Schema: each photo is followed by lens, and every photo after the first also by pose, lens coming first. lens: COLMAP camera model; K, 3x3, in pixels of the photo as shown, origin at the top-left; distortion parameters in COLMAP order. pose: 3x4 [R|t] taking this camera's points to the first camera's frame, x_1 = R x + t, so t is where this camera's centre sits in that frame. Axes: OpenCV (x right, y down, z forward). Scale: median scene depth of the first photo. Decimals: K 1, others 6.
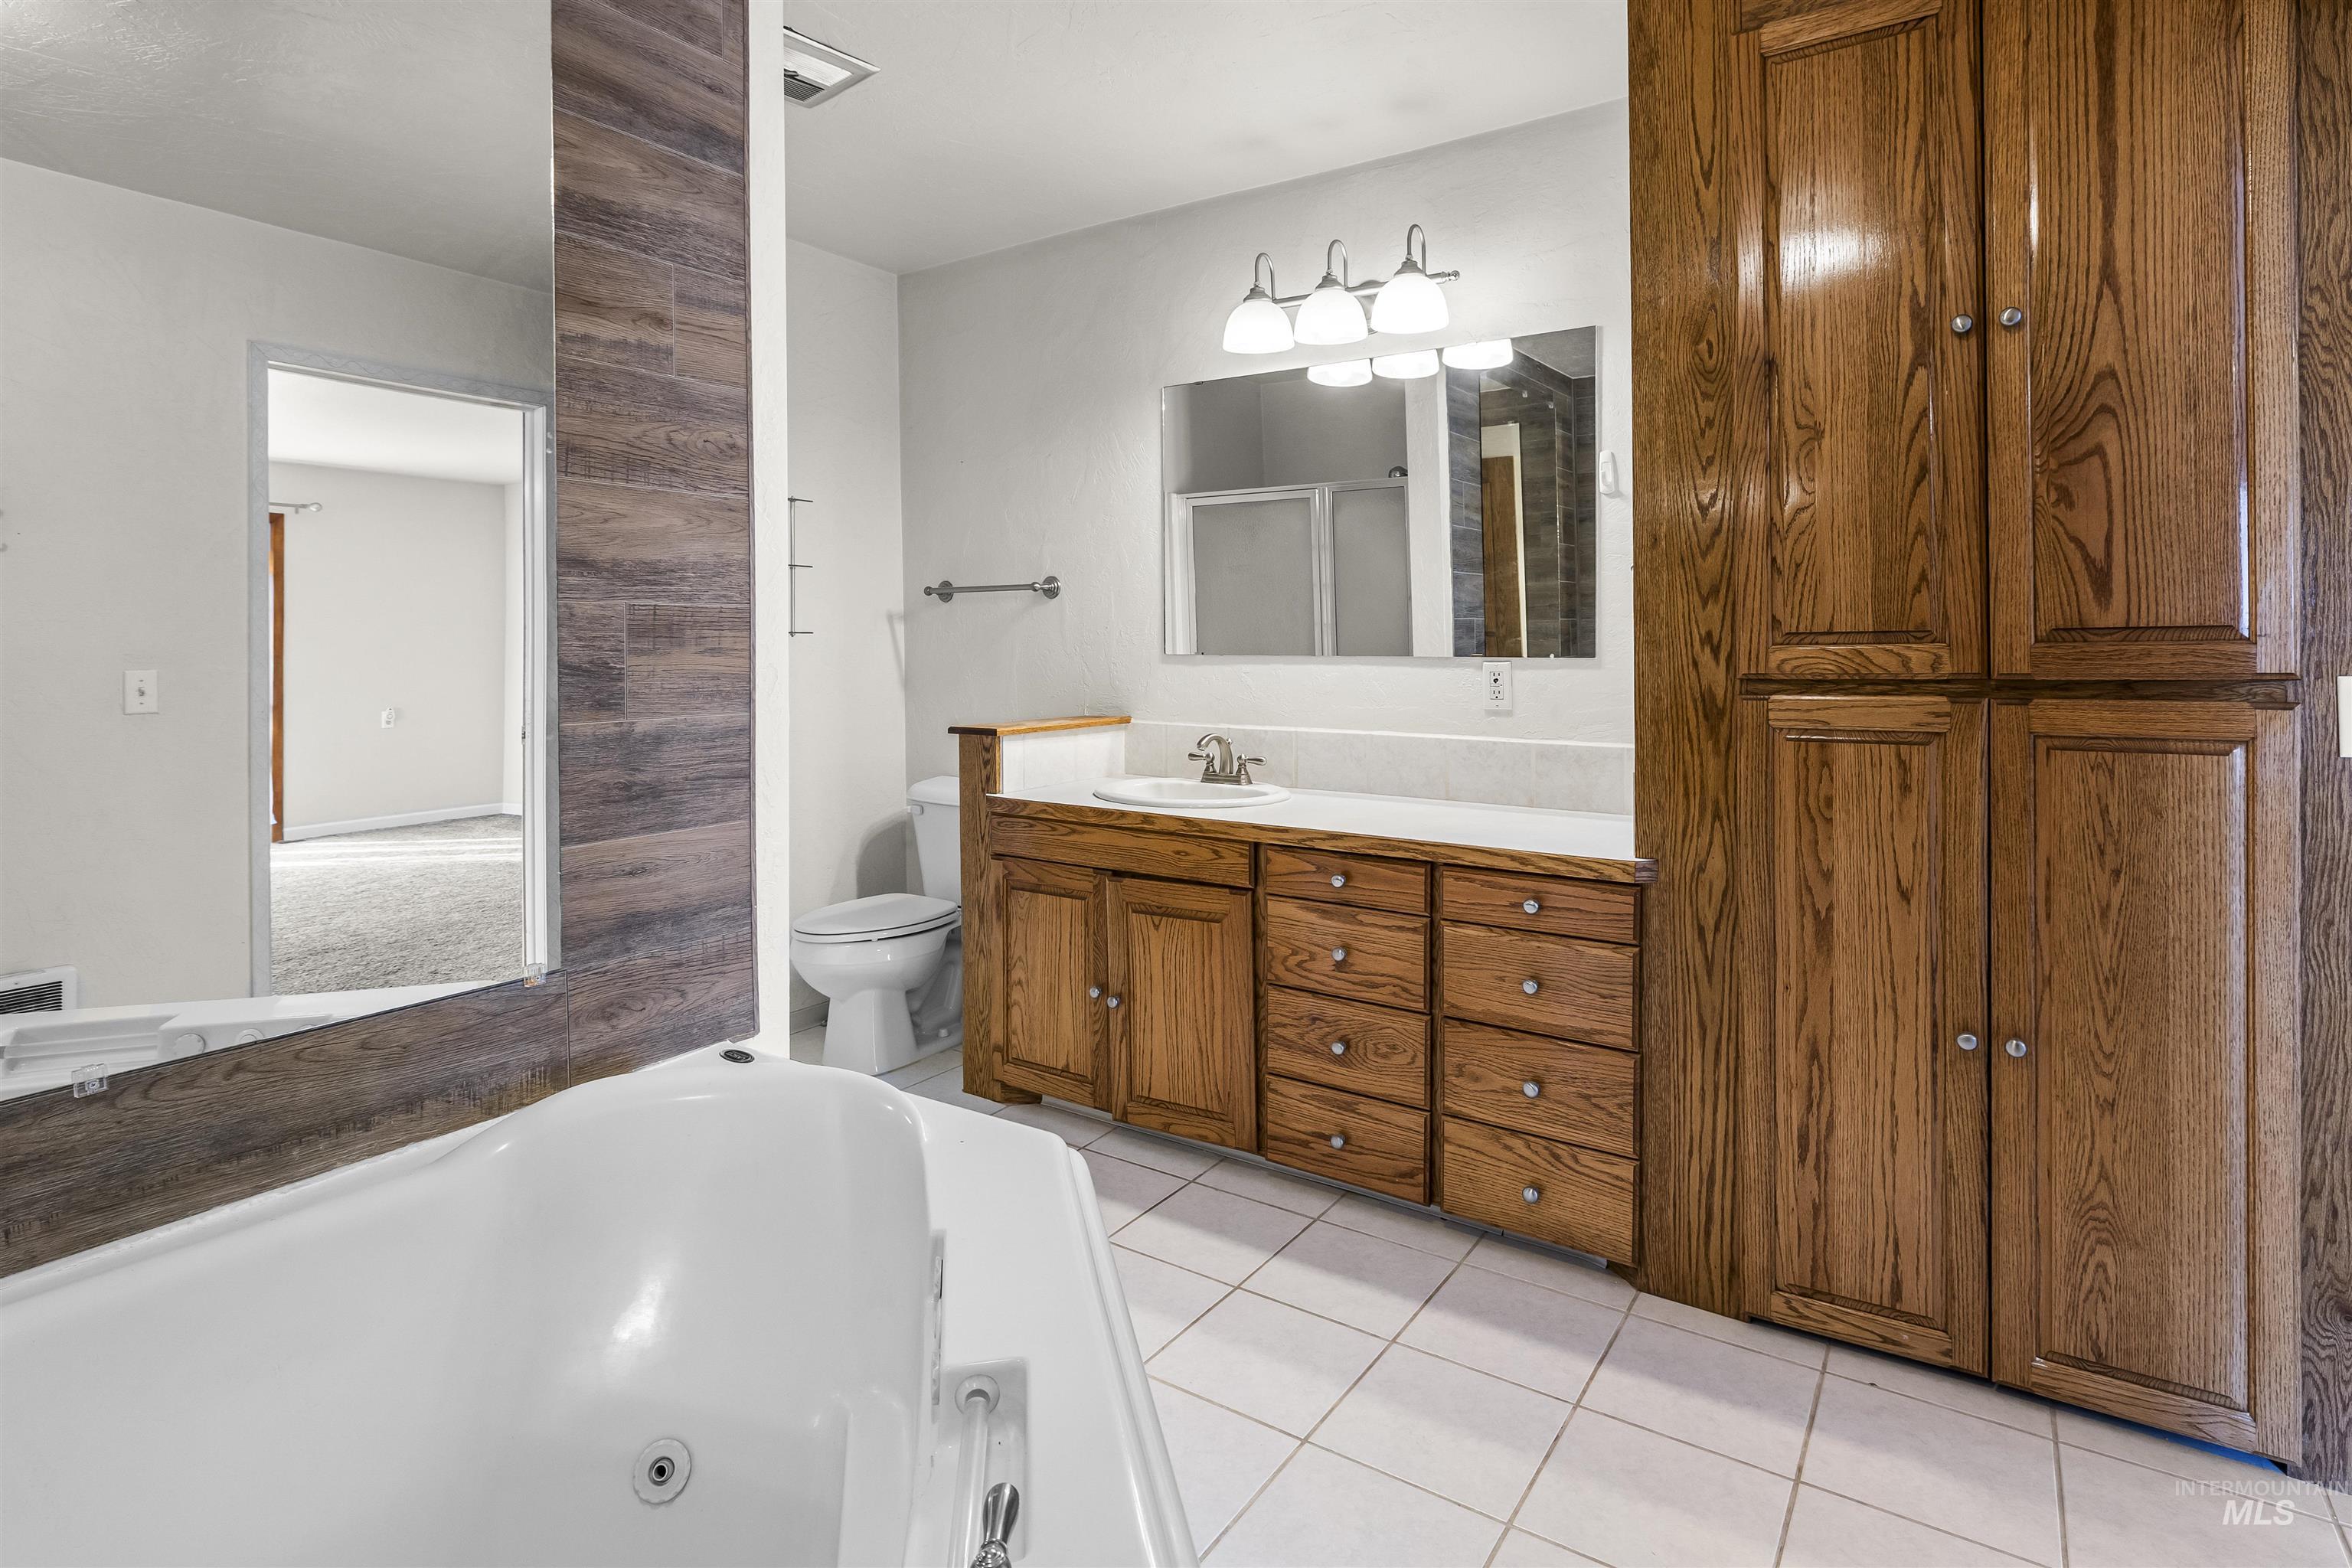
lens RADIAL K [[1200.6, 0, 1197.7], [0, 1200.6, 644.6], [0, 0, 1]] dist [0.001136, 0.000596]
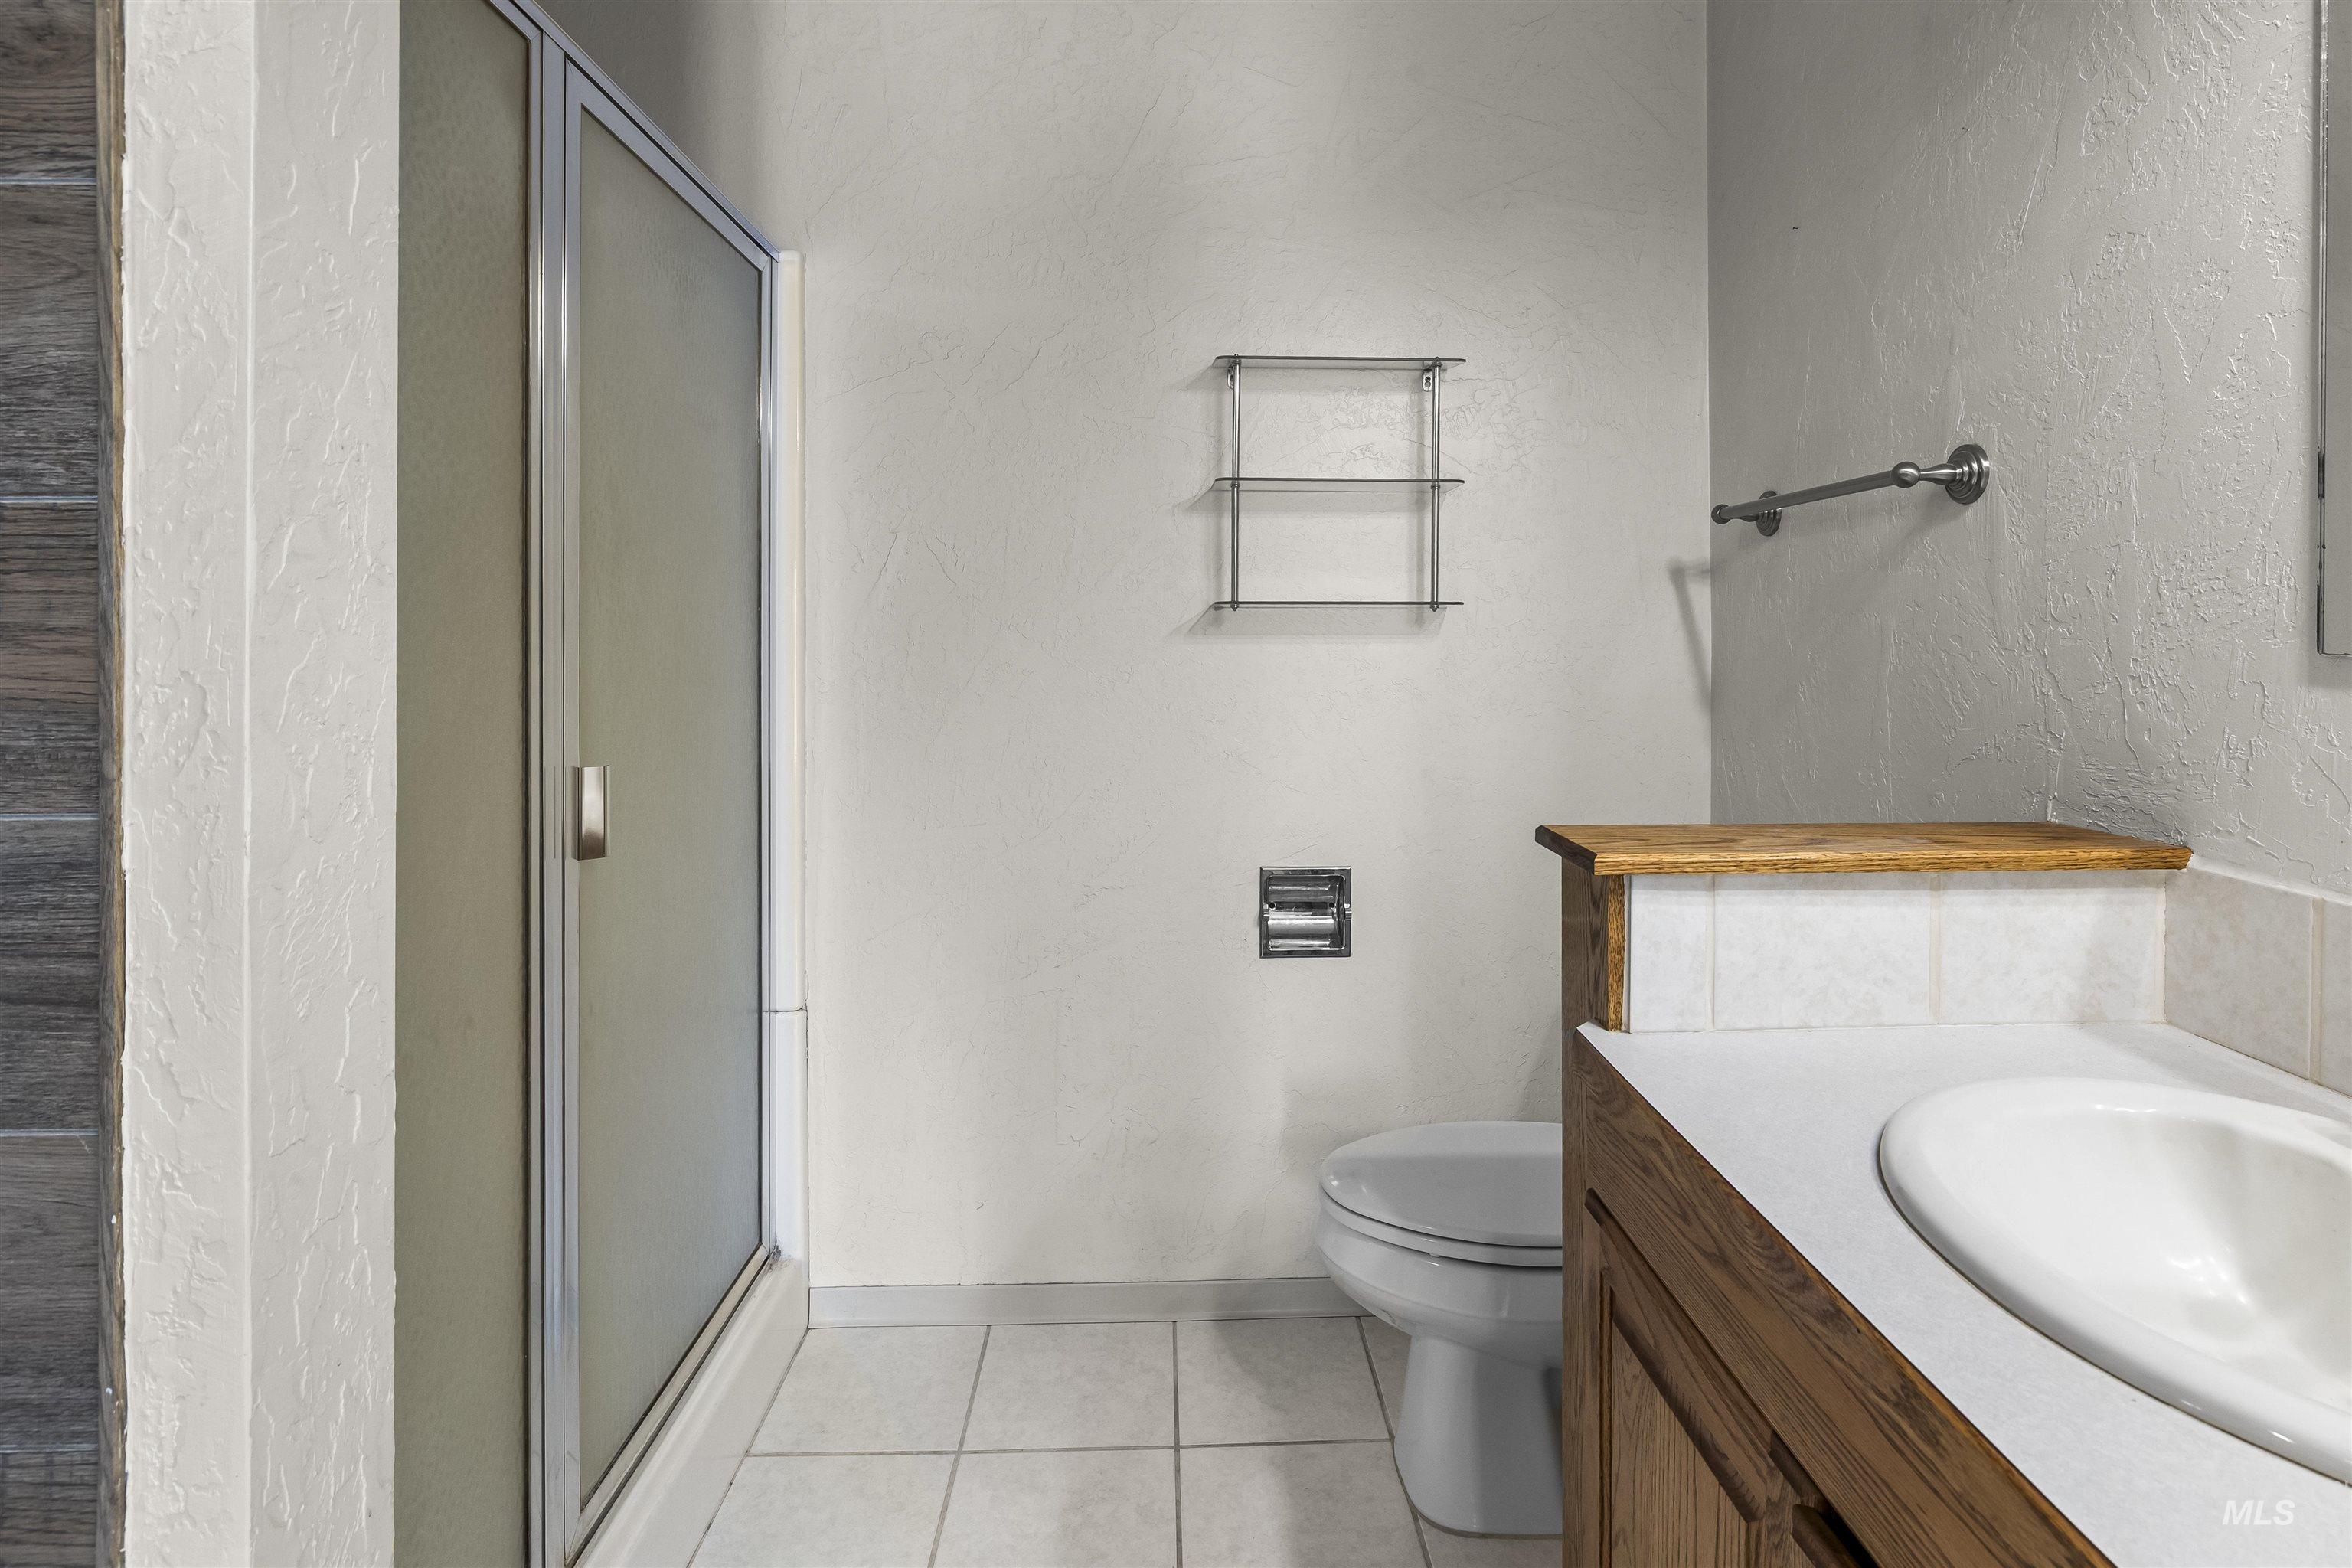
lens RADIAL K [[1173.8, 0, 1200.3], [0, 1173.8, 646.2], [0, 0, 1]] dist [-0.001614, -0.000380]
pose [[0.580898, 0.011991, -0.813888, 0.078253], [-0.000841, 0.999900, 0.014132, 0.004184], [0.813976, -0.007524, 0.580850, 1.100292]]
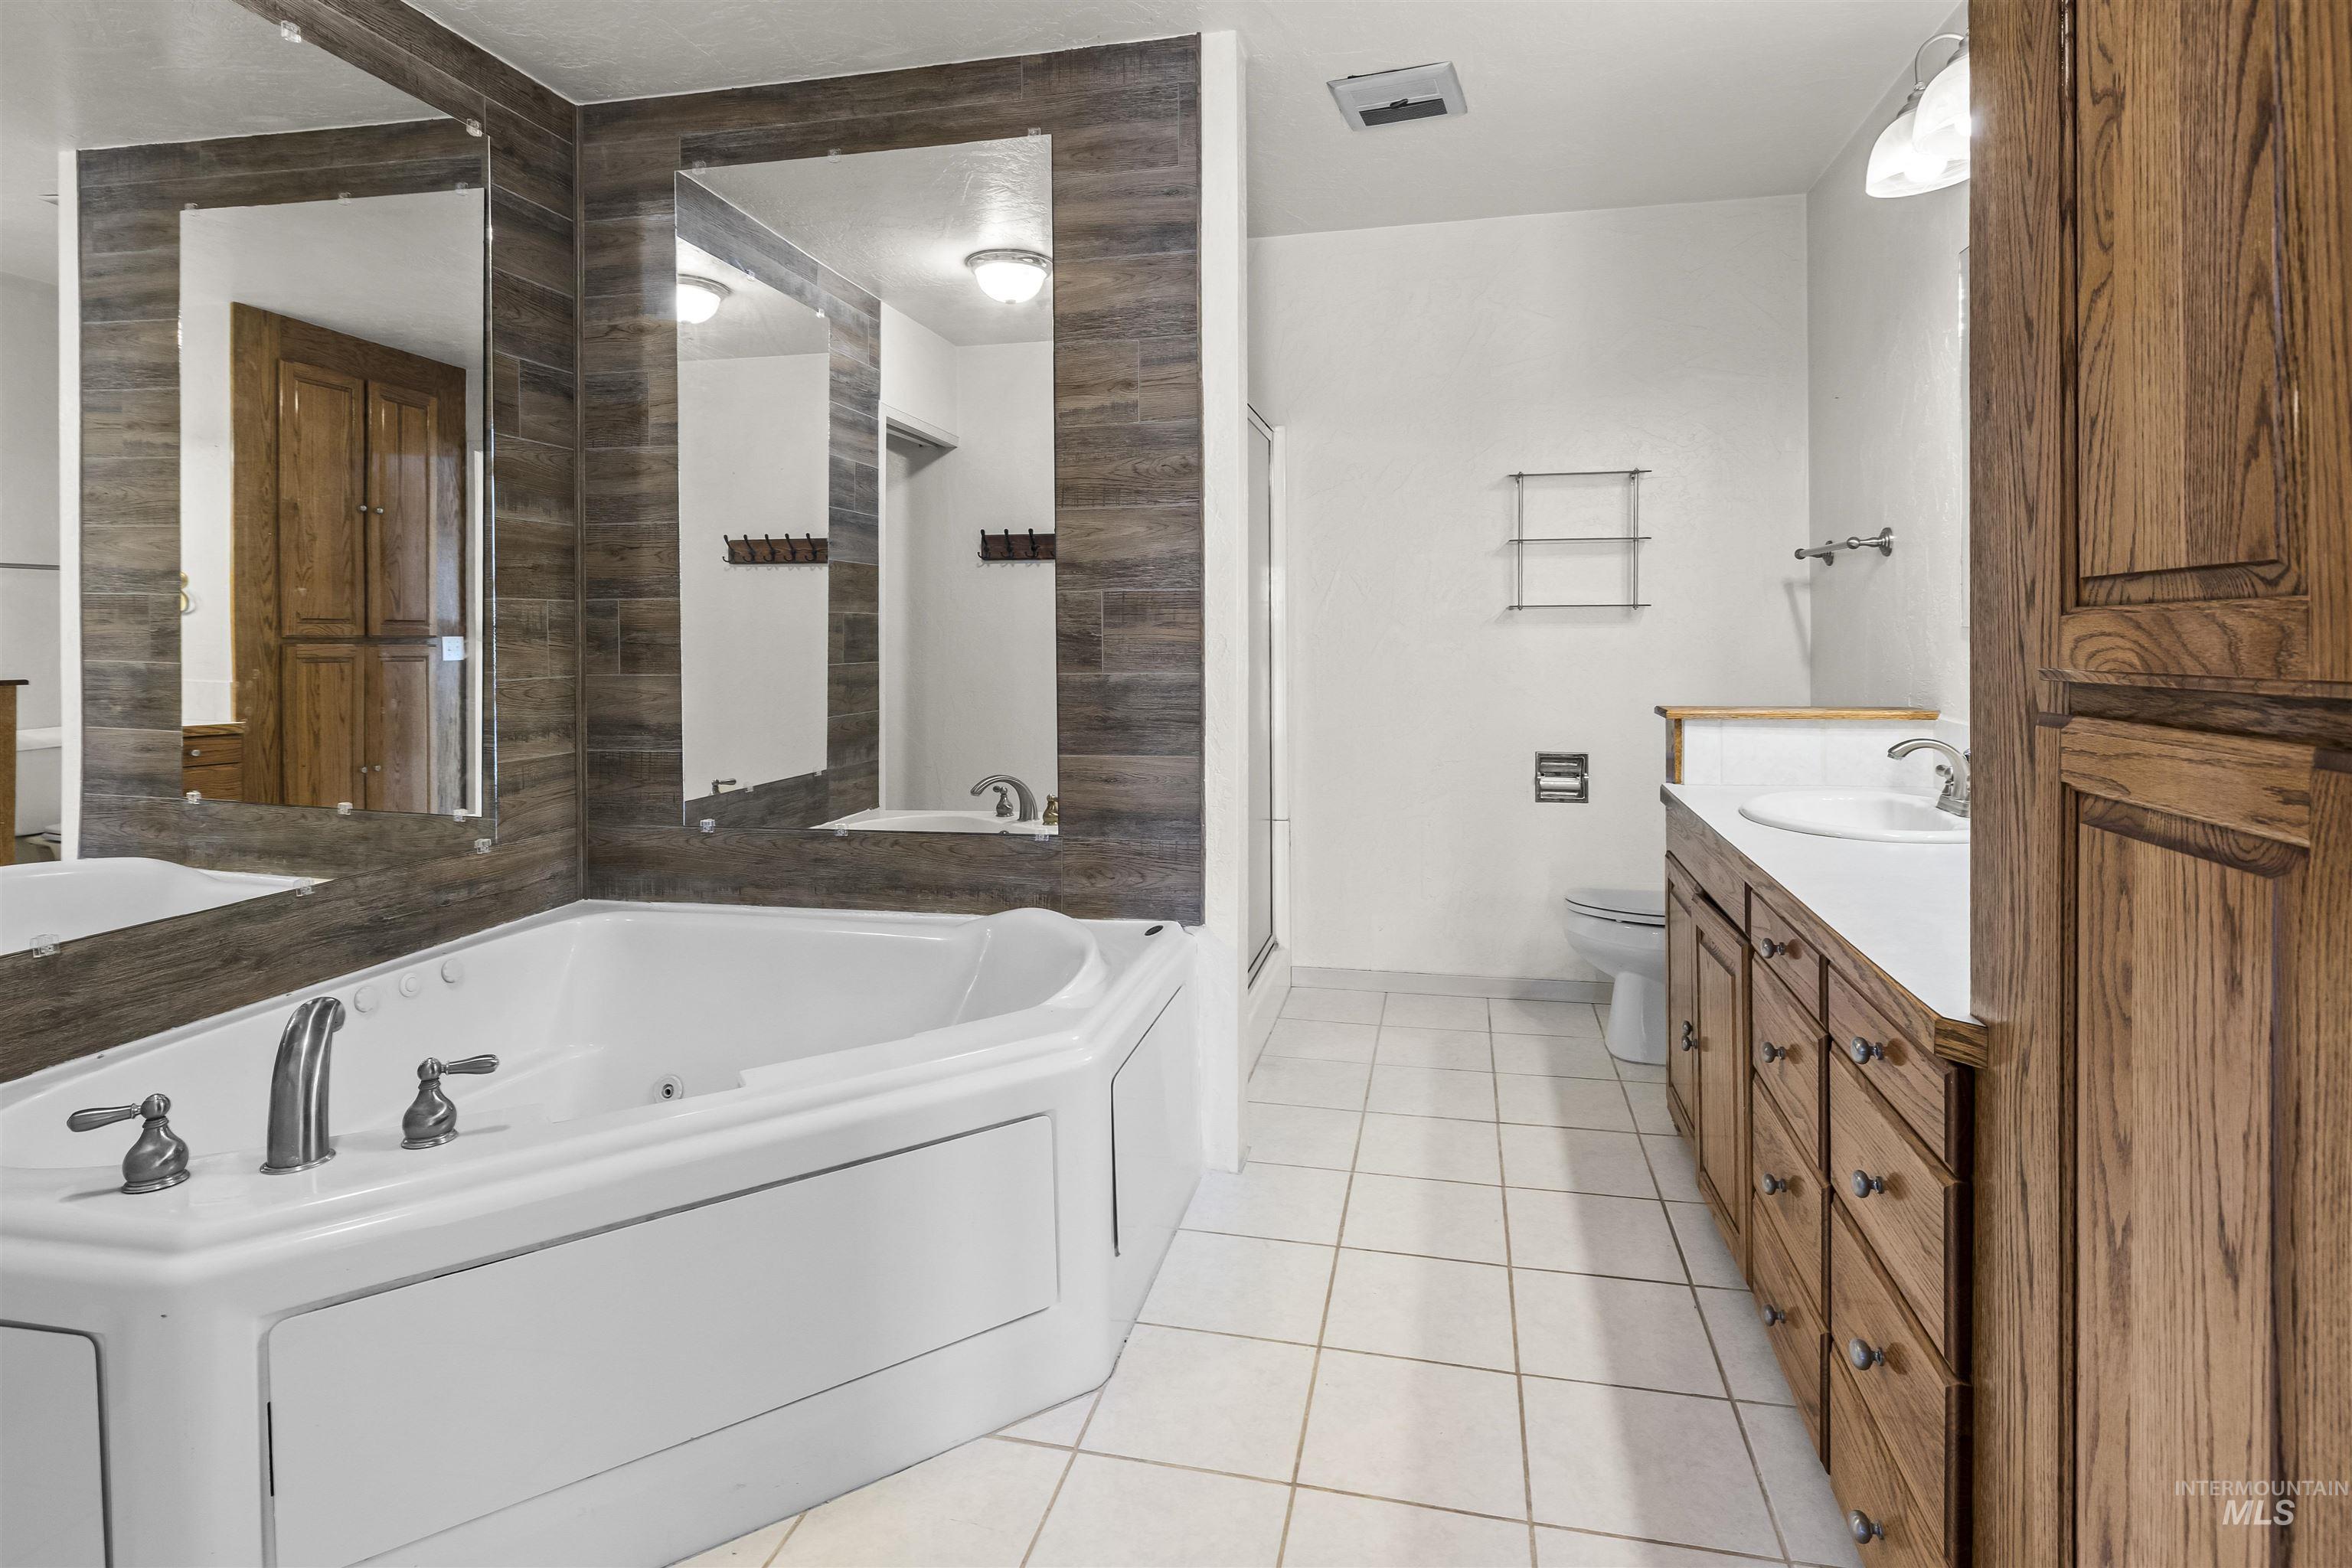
lens RADIAL K [[1173.8, 0, 1200.3], [0, 1173.8, 646.2], [0, 0, 1]] dist [-0.001614, -0.000380]
pose [[0.362653, 0.015227, -0.931800, 0.815385], [0.007347, 0.999789, 0.019197, 0.004866], [0.931895, -0.013808, 0.362465, 0.569379]]
